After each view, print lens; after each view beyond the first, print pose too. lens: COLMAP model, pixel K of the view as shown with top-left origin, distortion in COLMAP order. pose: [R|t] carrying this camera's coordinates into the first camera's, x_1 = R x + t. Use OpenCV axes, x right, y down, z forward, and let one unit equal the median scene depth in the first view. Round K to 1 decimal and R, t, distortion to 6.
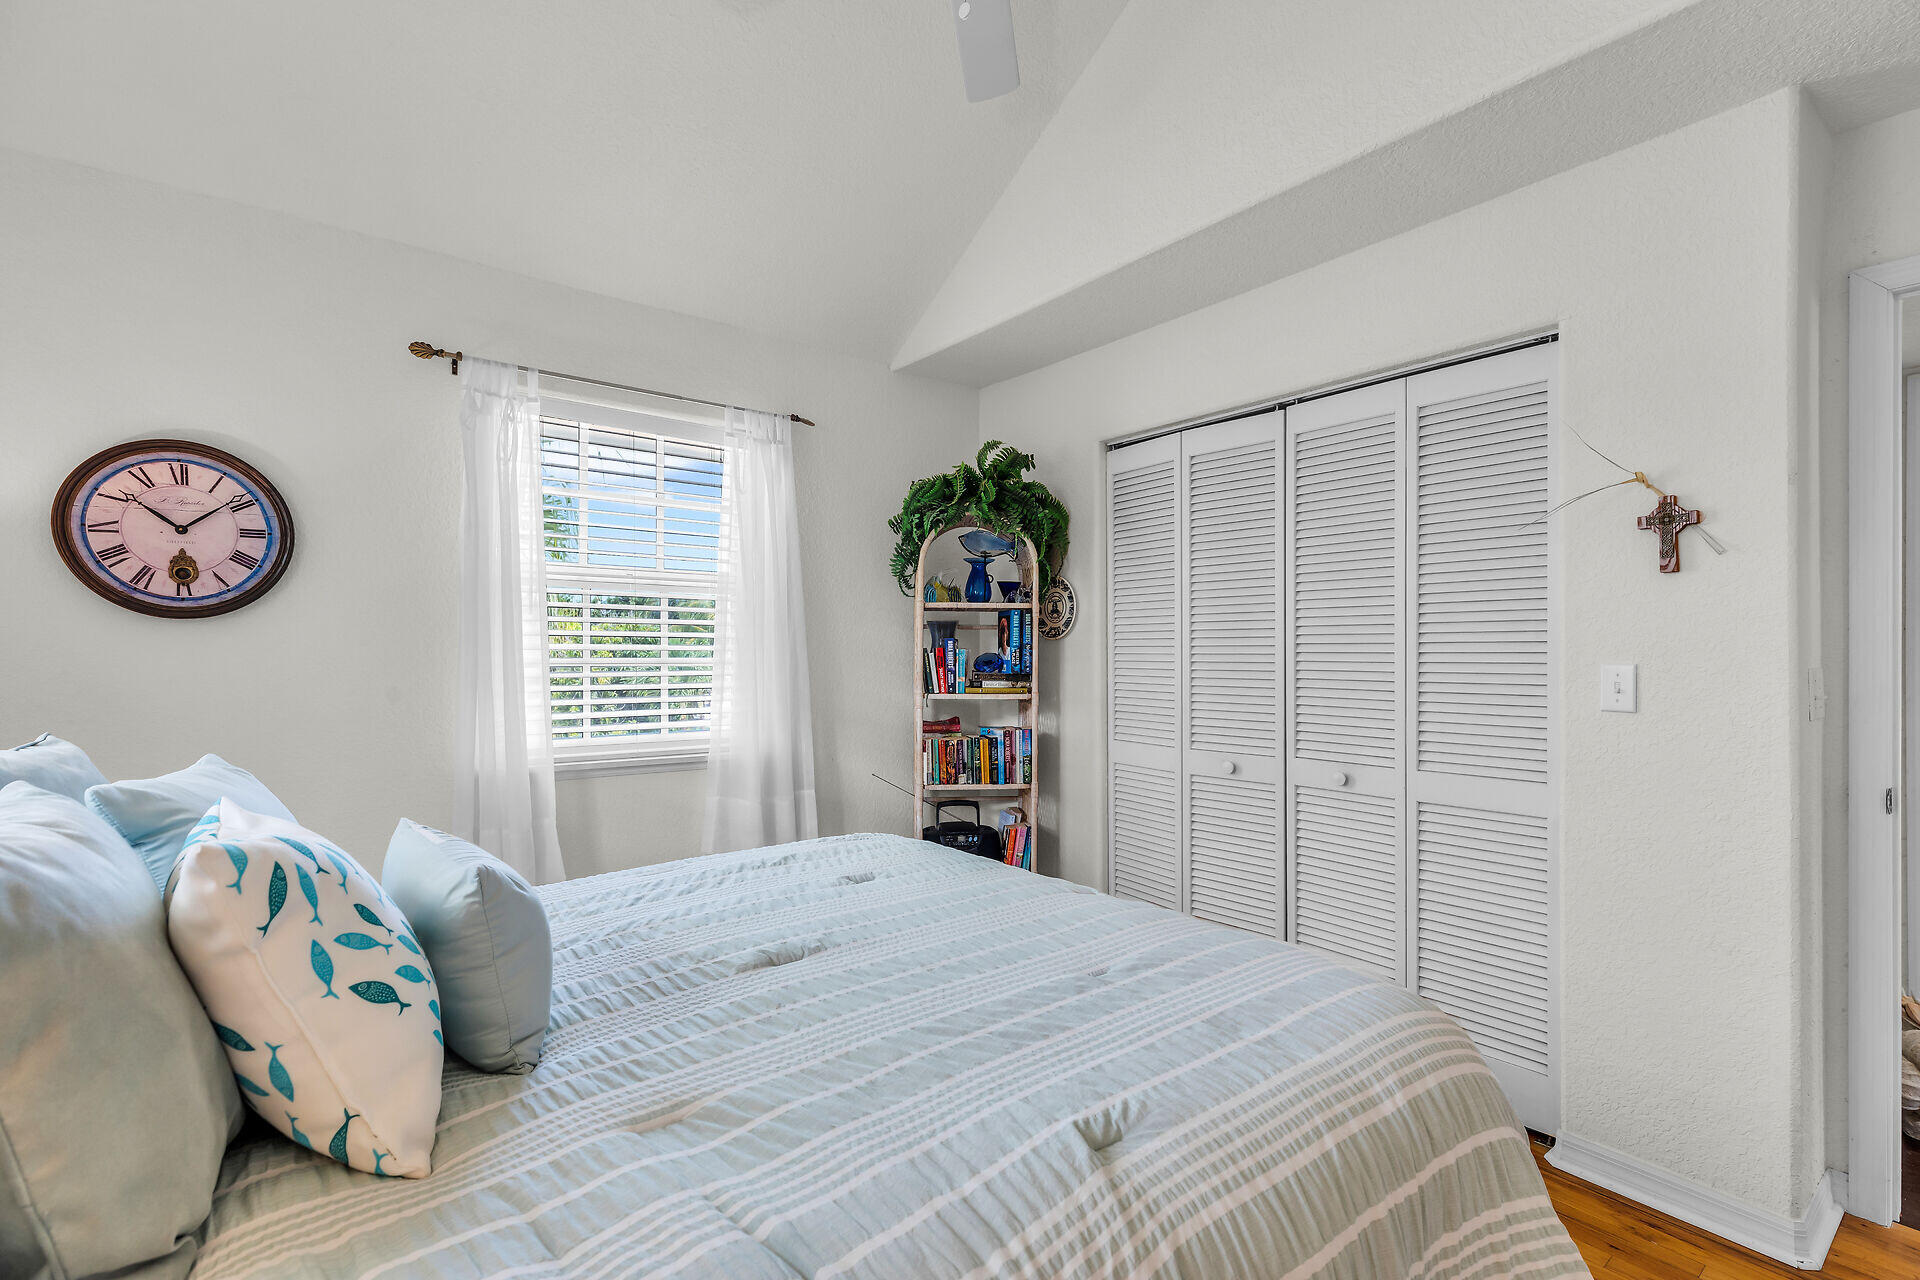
lens RADIAL K [[889.0, 0, 961.5], [0, 889.0, 646.9], [0, 0, 1]] dist [0.000253, 0.000062]
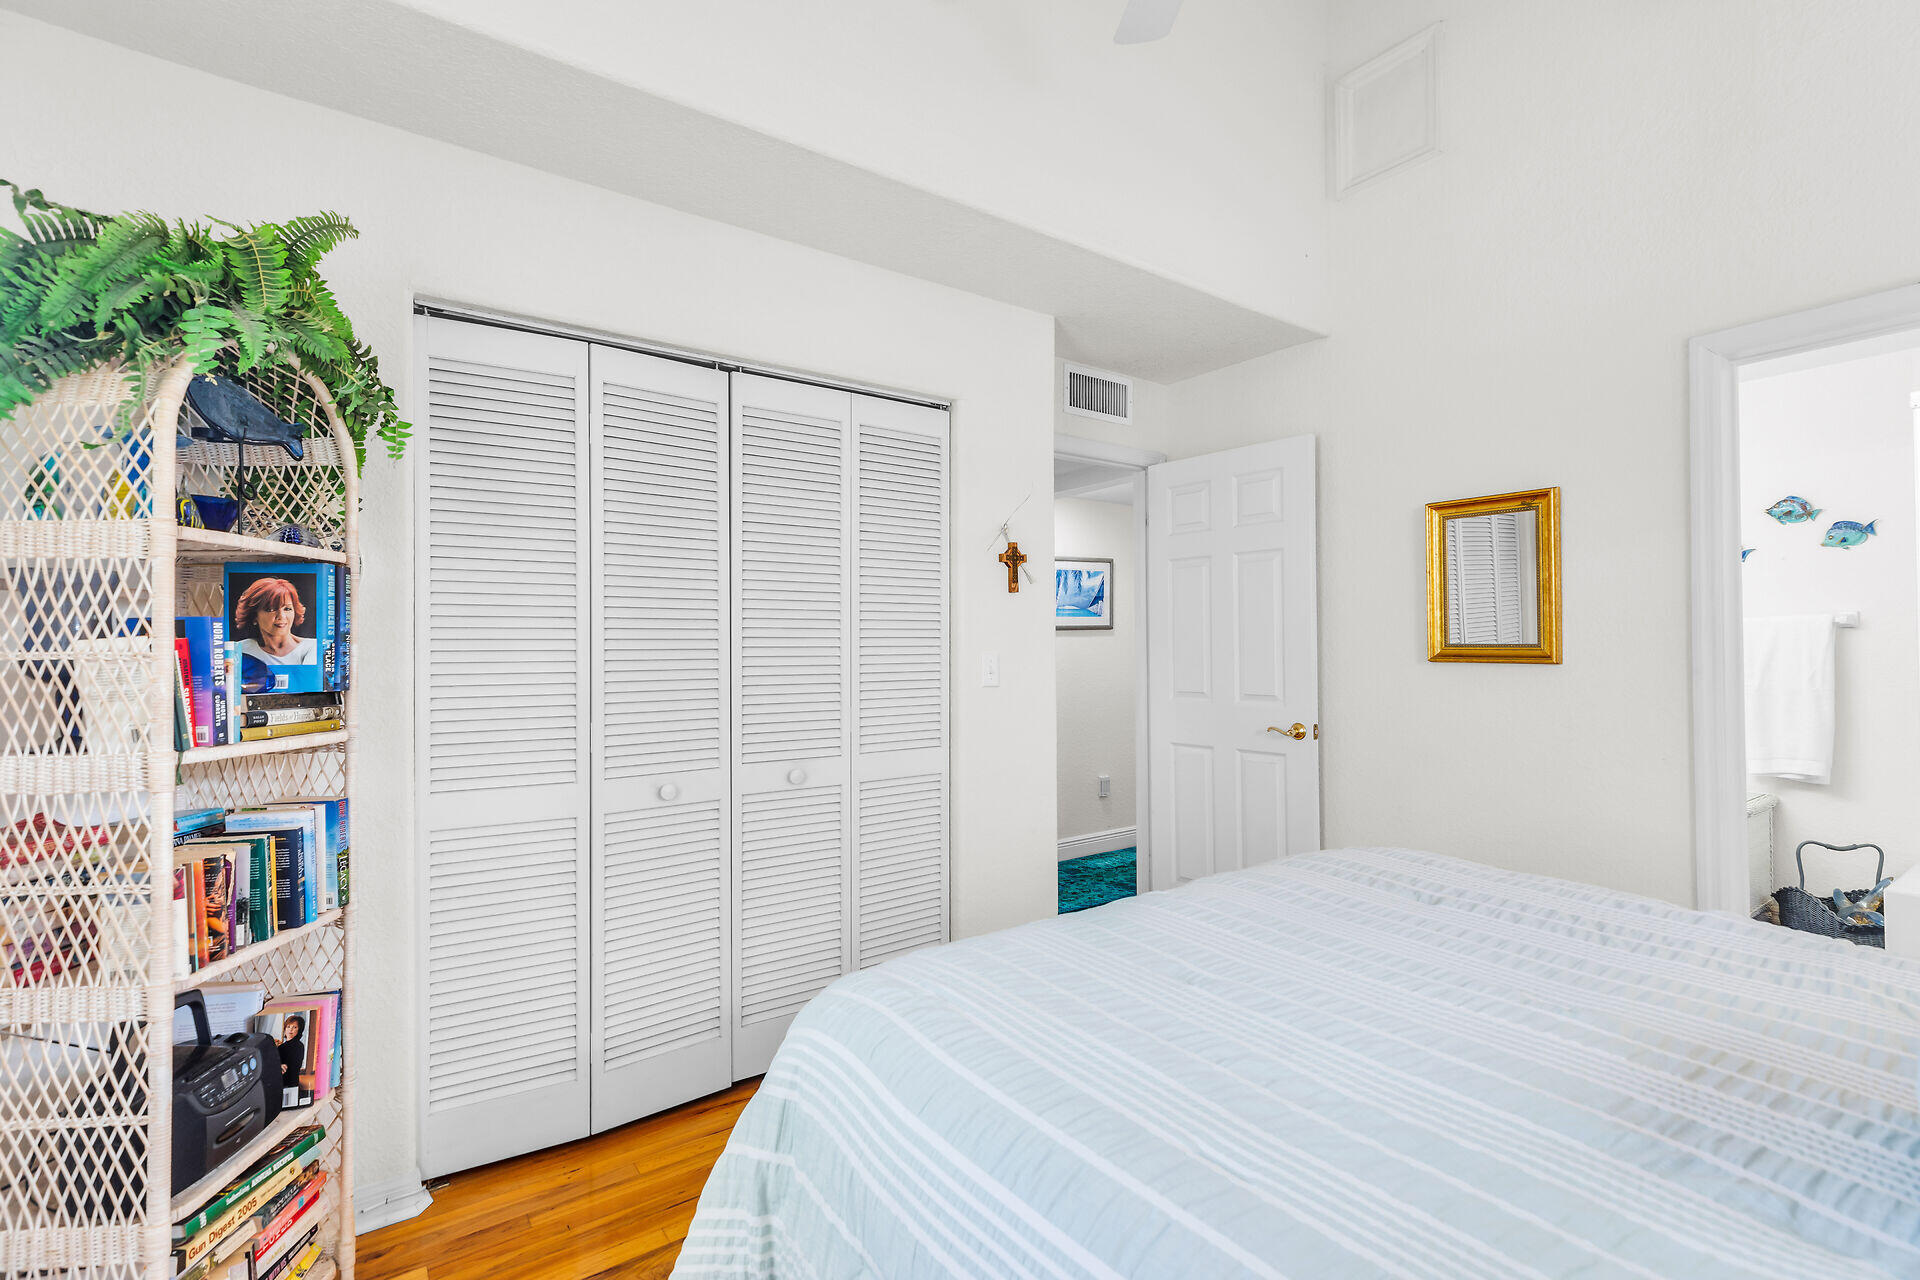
lens RADIAL K [[889.0, 0, 964.5], [0, 889.0, 641.4], [0, 0, 1]] dist [0.000253, 0.000062]
pose [[0.018152, 0.009261, 0.999792, -0.557695], [0.004877, 0.999944, -0.009351, 0.010351], [-0.999823, 0.005046, 0.018105, 0.814498]]
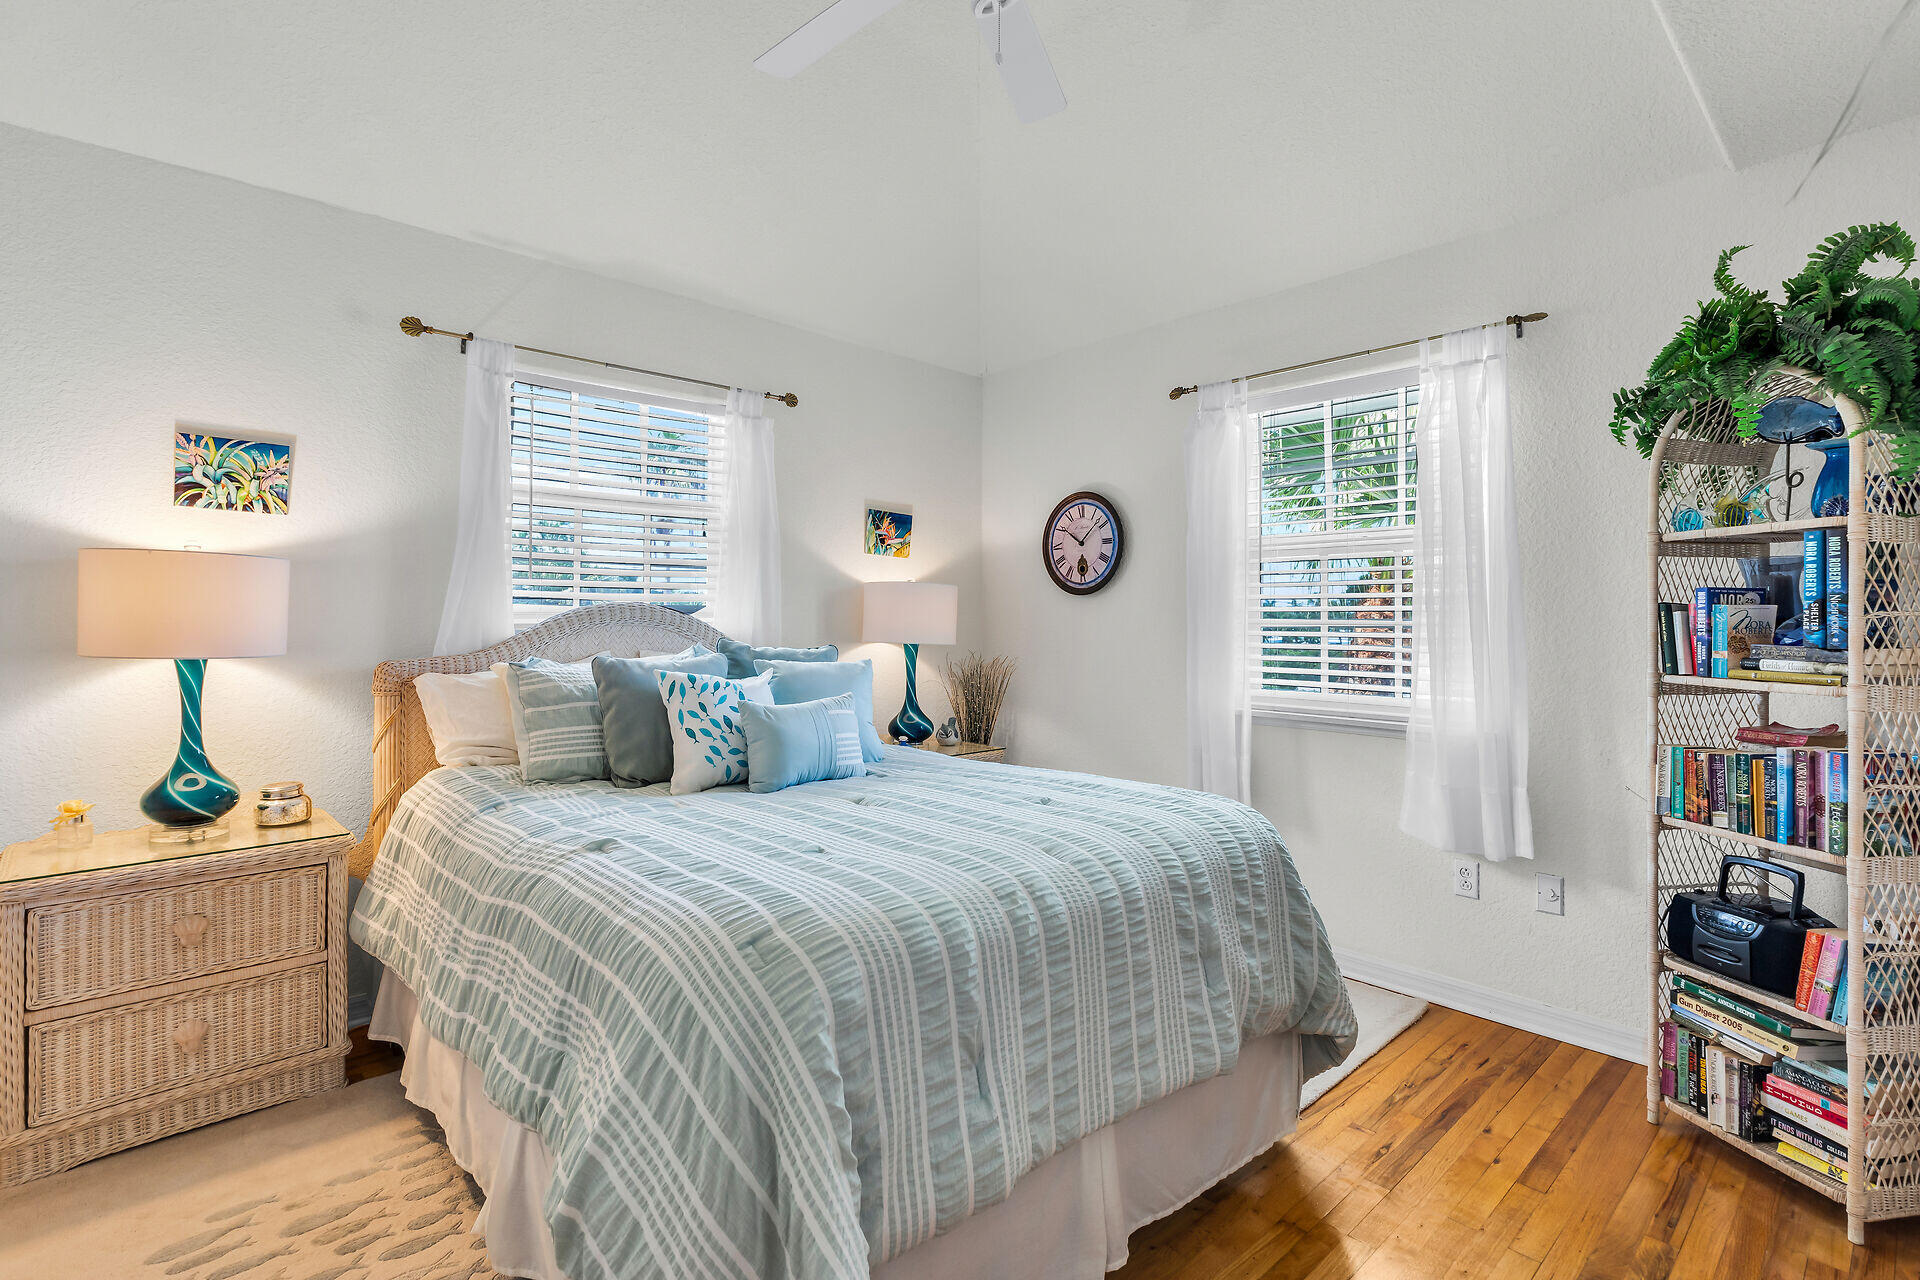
lens RADIAL K [[889.0, 0, 956.9], [0, 889.0, 625.7], [0, 0, 1]] dist [0.000253, 0.000062]
pose [[0.067635, 0.005261, -0.997696, 0.733209], [0.001579, 0.999984, 0.005380, 0.015941], [0.997709, -0.001939, 0.067626, 0.566074]]
